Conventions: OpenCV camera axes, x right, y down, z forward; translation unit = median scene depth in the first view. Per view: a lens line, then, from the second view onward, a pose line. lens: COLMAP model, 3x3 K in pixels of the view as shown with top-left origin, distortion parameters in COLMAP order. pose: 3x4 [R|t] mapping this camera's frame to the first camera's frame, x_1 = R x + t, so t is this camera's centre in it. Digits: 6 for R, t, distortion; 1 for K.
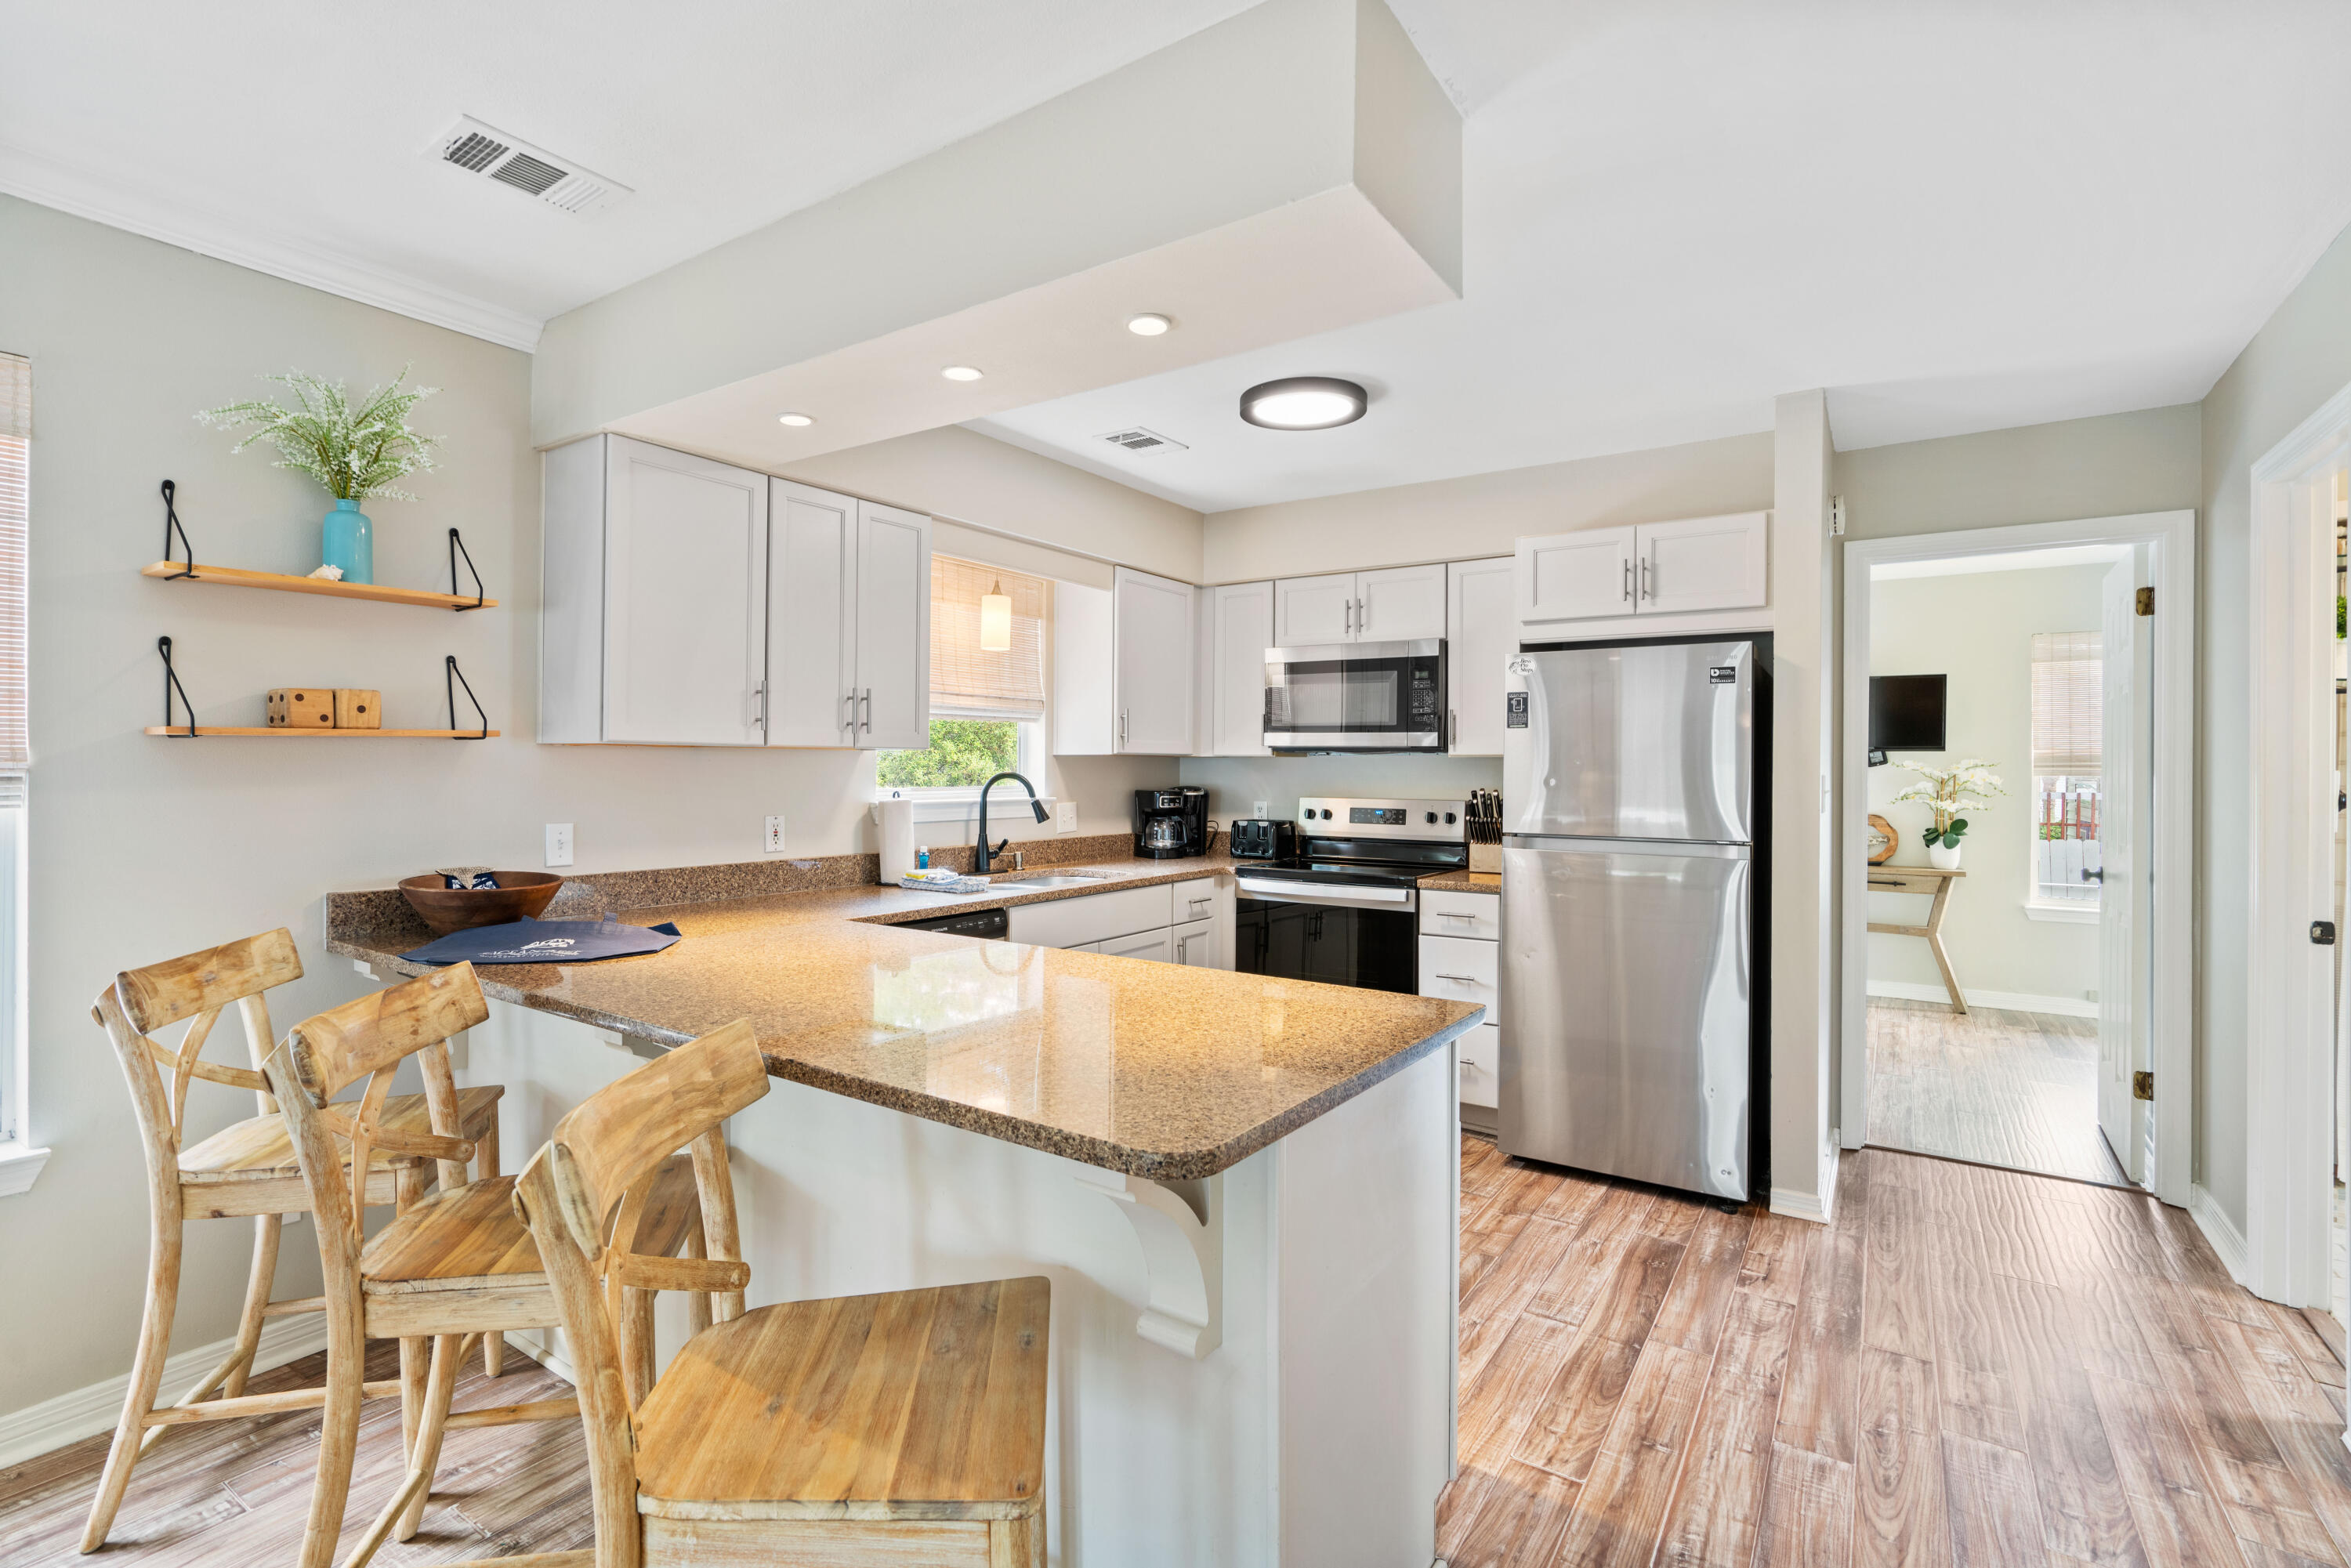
lens RADIAL K [[1077.4, 0, 1154.8], [0, 1077.4, 771.1], [0, 0, 1]] dist [0.005452, 0.000002]
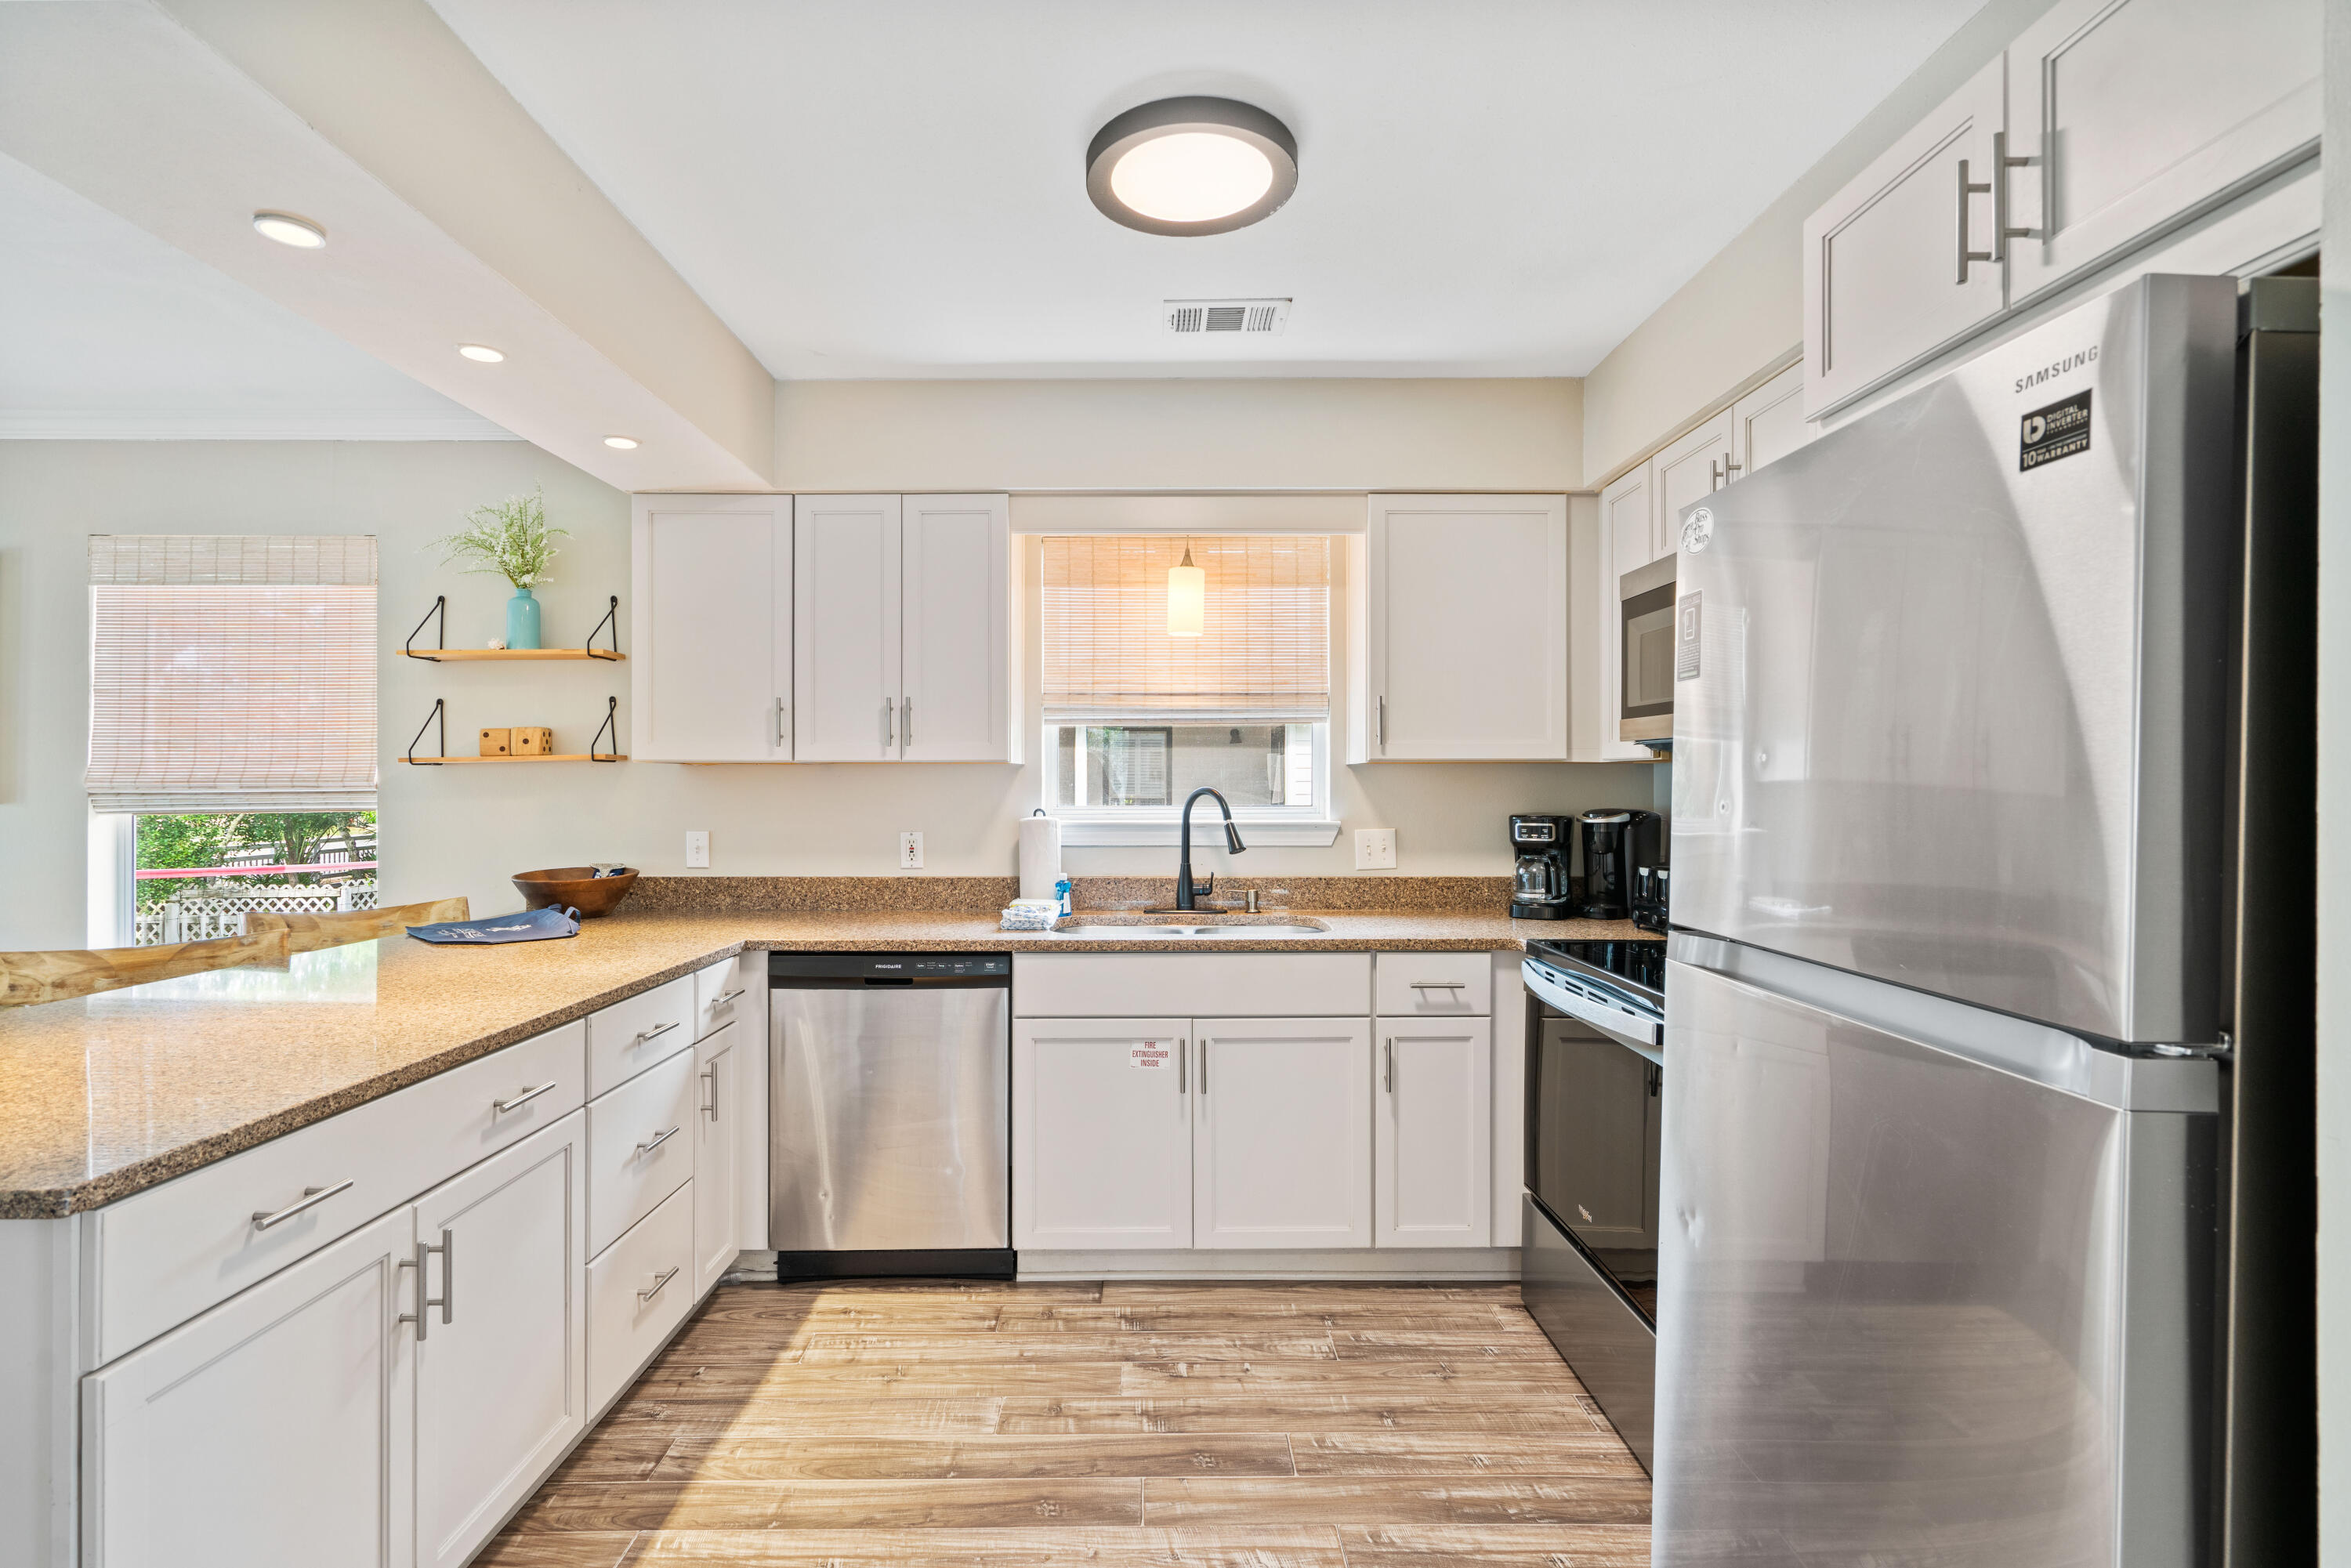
lens RADIAL K [[1077.4, 0, 1166.8], [0, 1077.4, 786.2], [0, 0, 1]] dist [0.005452, 0.000002]
pose [[0.582490, -0.003697, -0.812829, 0.494594], [0.000710, 0.999992, -0.004040, 0.003134], [0.812837, 0.001776, 0.582488, 0.517230]]
